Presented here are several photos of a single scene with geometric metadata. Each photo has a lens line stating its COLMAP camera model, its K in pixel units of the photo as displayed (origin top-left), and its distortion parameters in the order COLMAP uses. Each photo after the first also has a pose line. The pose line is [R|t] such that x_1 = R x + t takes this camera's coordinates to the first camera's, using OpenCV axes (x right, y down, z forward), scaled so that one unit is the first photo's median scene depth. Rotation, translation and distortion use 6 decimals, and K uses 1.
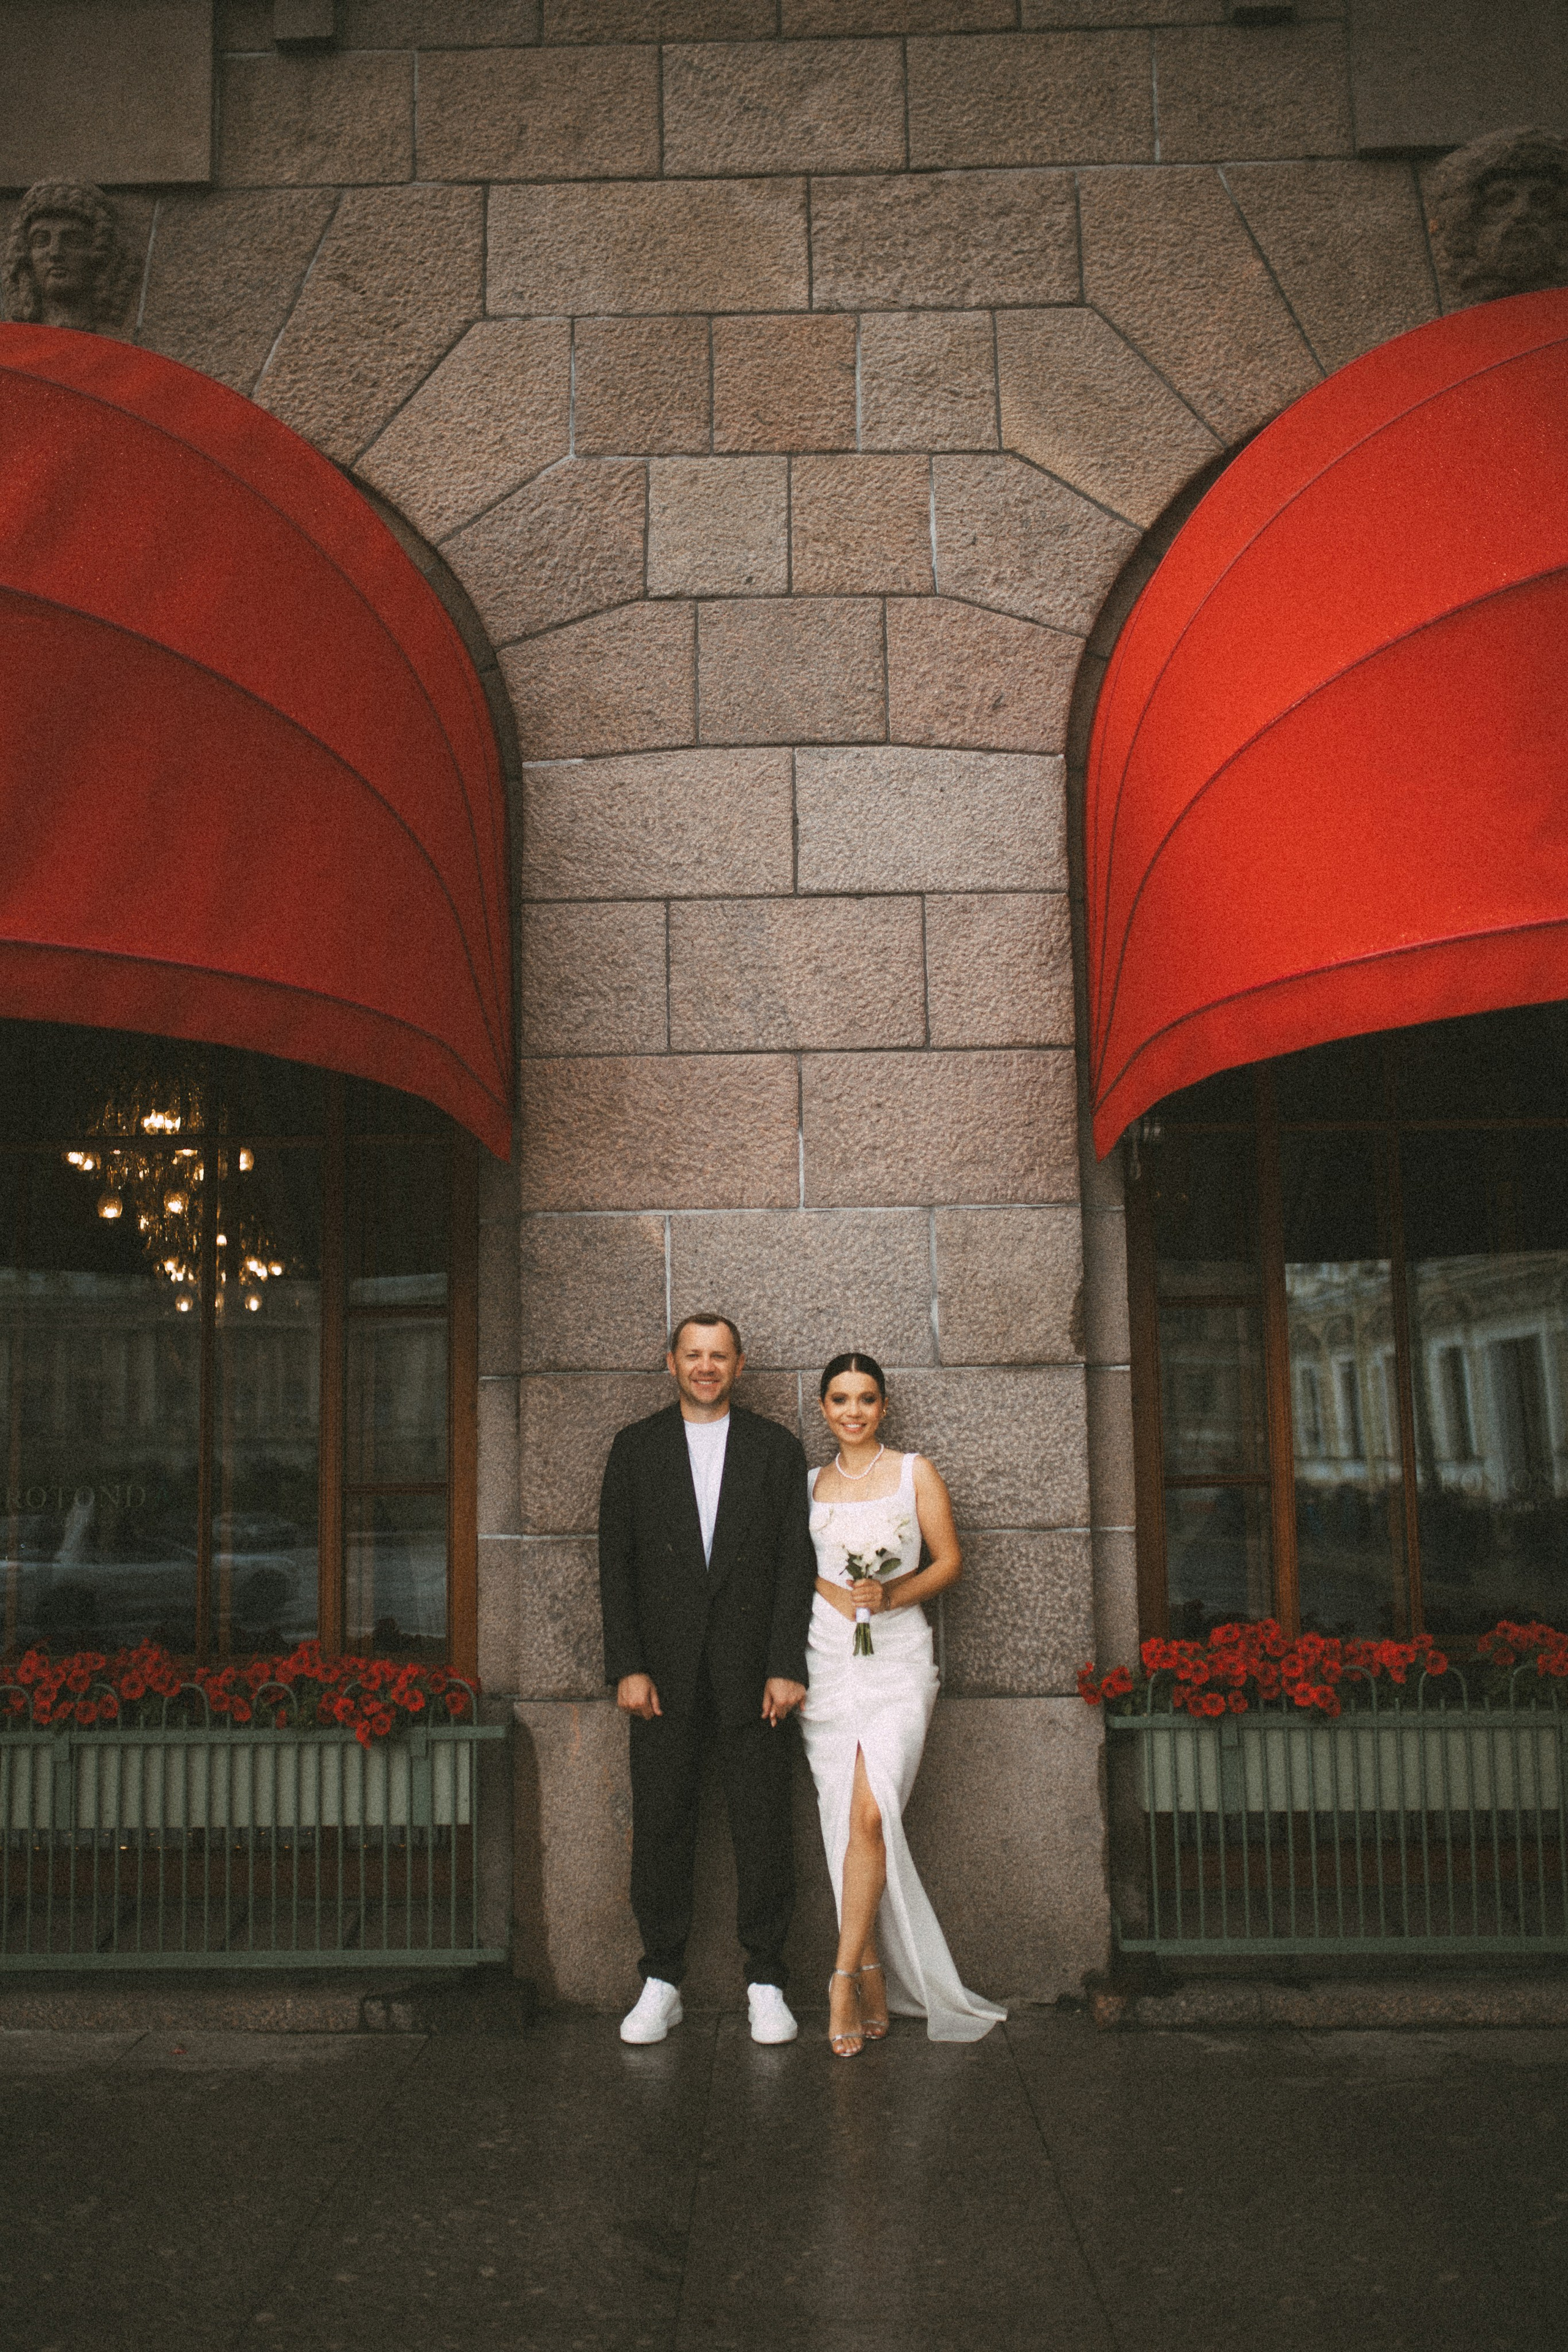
lens RADIAL K [[2262.5, 0, 738.0], [0, 2262.5, 1217.5], [0, 0, 1]] dist [-0.072733, 0.106568]
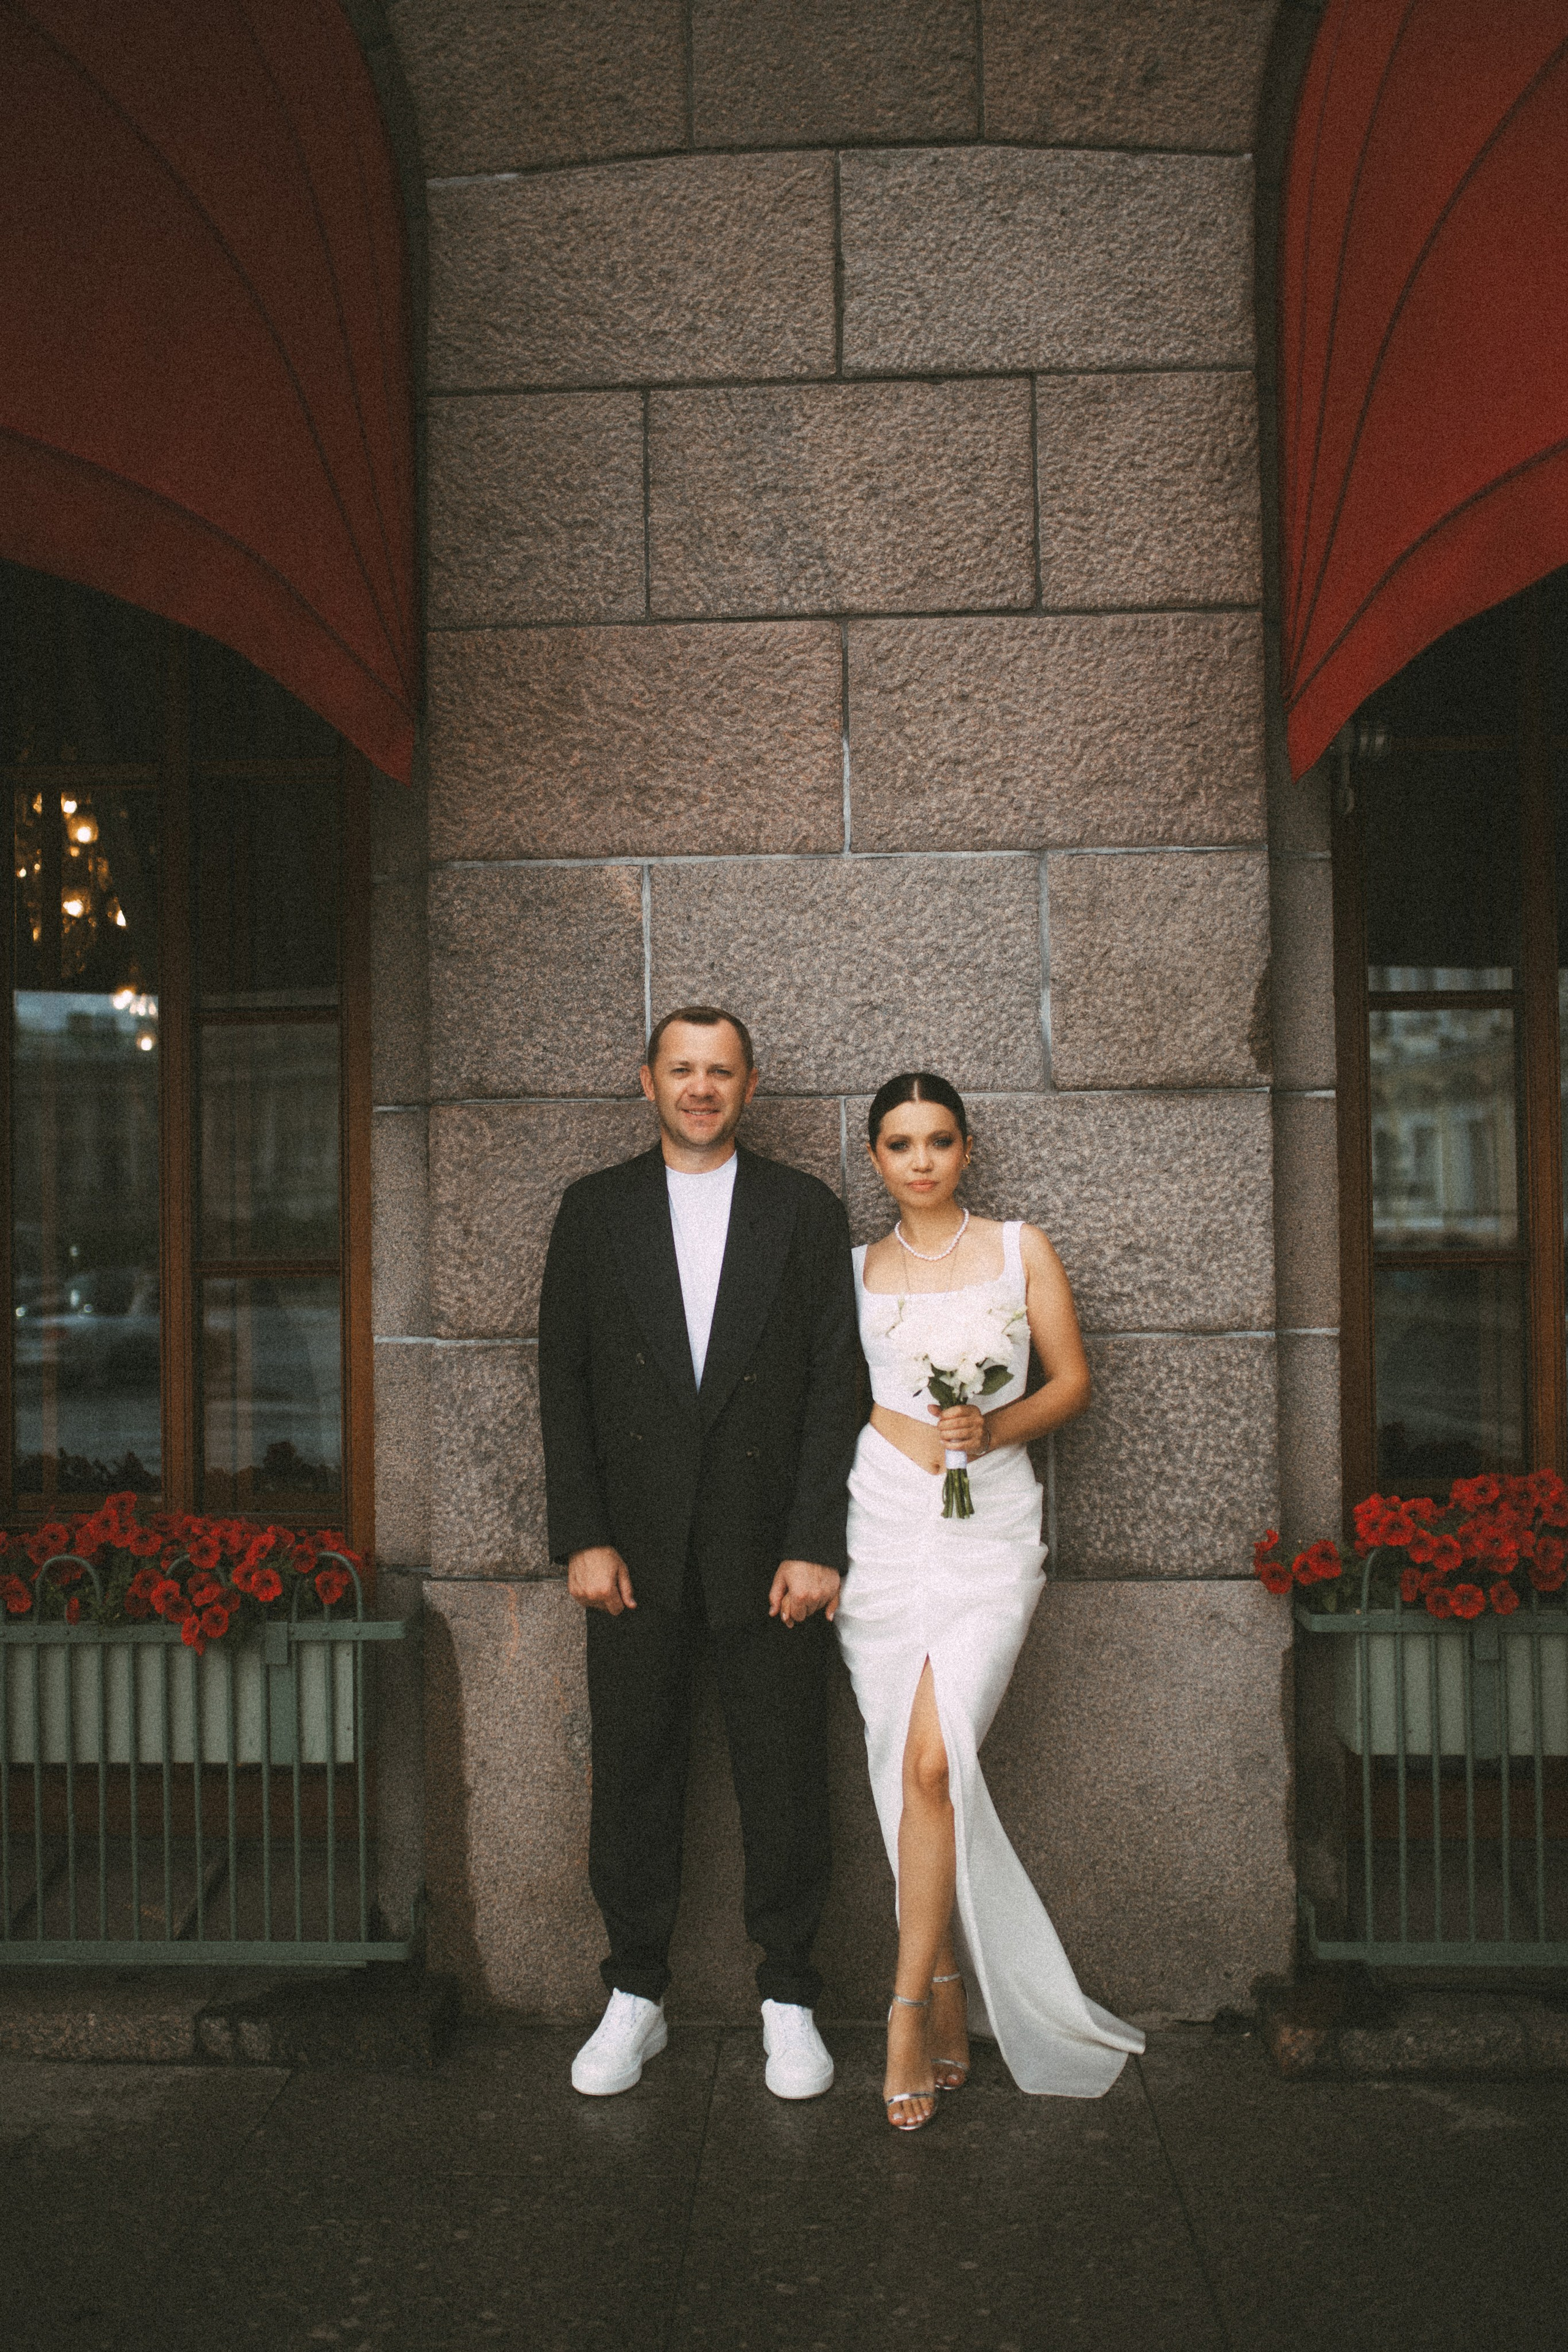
lens RADIAL K [[2262.5, 0, 738.0], [0, 2262.5, 1217.5], [0, 0, 1]] dist [-0.072733, 0.106568]
pose [[0.999599, 0.001369, -0.028271, 0.015219], [0.001627, 0.994401, 0.105656, 0.032701], [0.028257, -0.105660, 0.994001, 0.330796]]
